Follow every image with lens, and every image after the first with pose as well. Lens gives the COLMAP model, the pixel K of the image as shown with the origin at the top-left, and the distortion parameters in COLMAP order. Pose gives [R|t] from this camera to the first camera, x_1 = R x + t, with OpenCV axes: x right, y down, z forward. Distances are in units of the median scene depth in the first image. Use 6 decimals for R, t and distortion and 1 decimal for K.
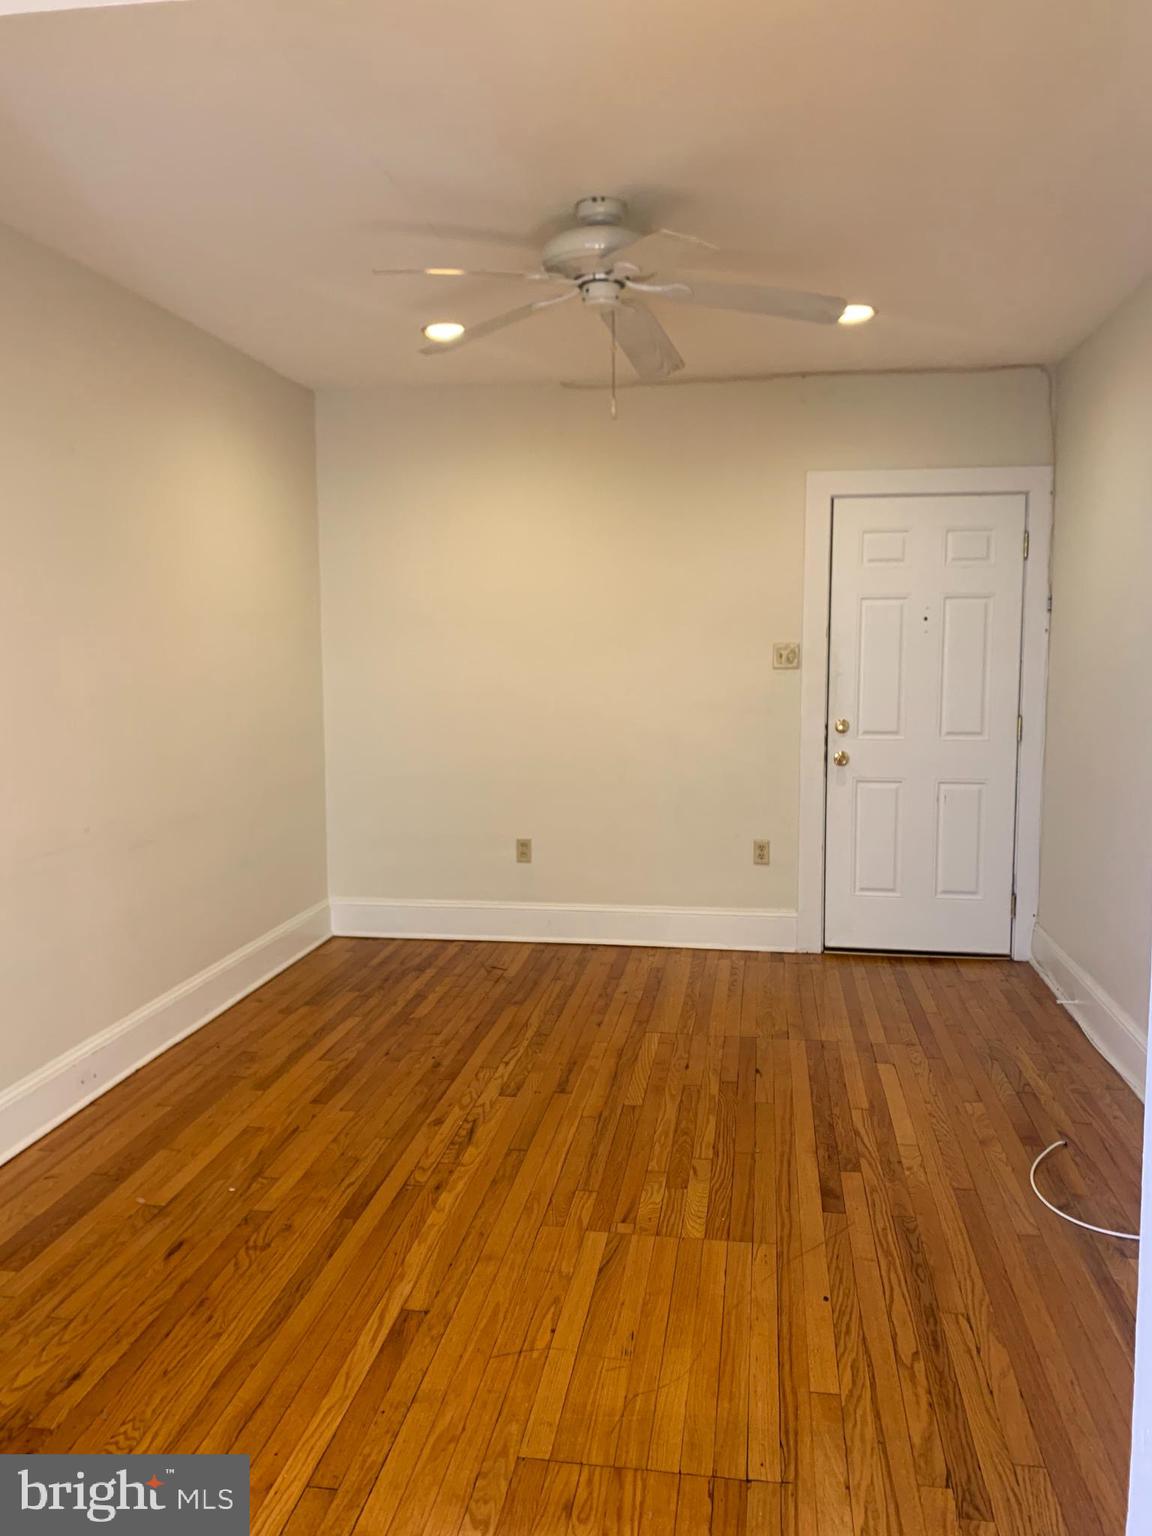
lens RADIAL K [[1177.8, 0, 576.0], [0, 1177.8, 768.0], [0, 0, 1]] dist [-0.036224, 0.004406]
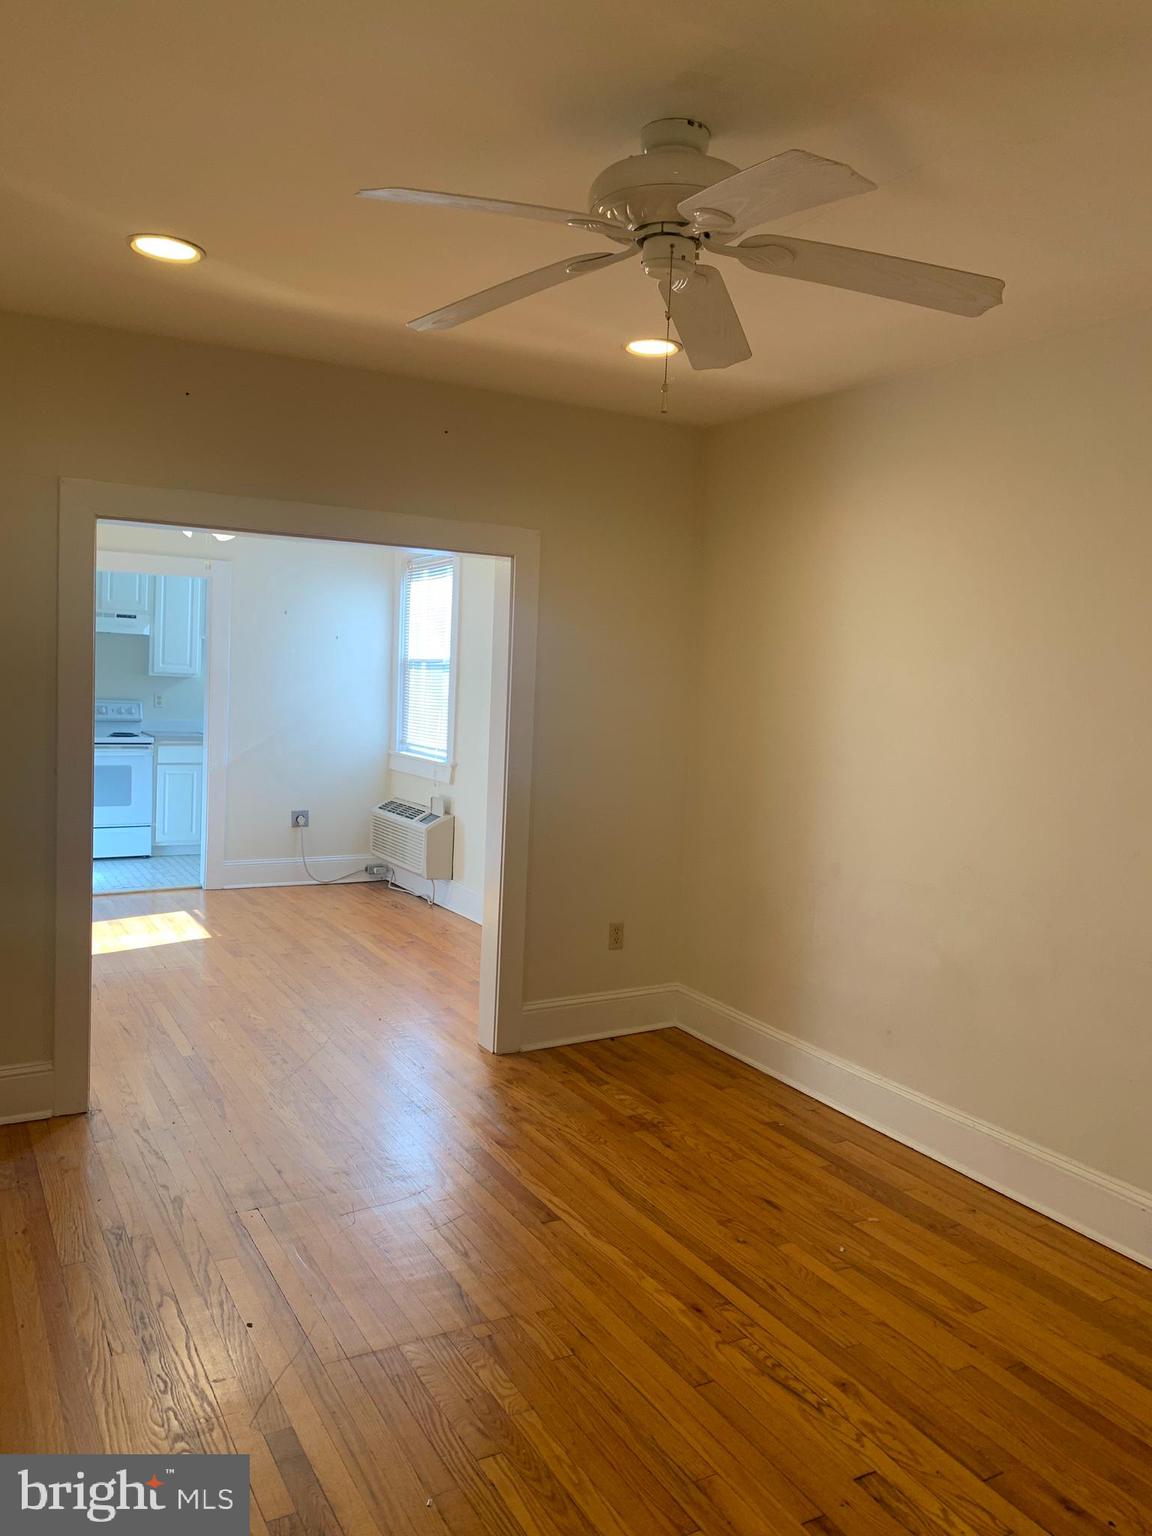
lens RADIAL K [[1174.6, 0, 582.1], [0, 1174.6, 762.0], [0, 0, 1]] dist [0.063712, -0.104946]
pose [[-0.787694, 0.019720, -0.615751, 0.497065], [-0.103317, 0.981104, 0.163588, -0.199051], [0.607341, 0.192475, -0.770772, 1.513173]]
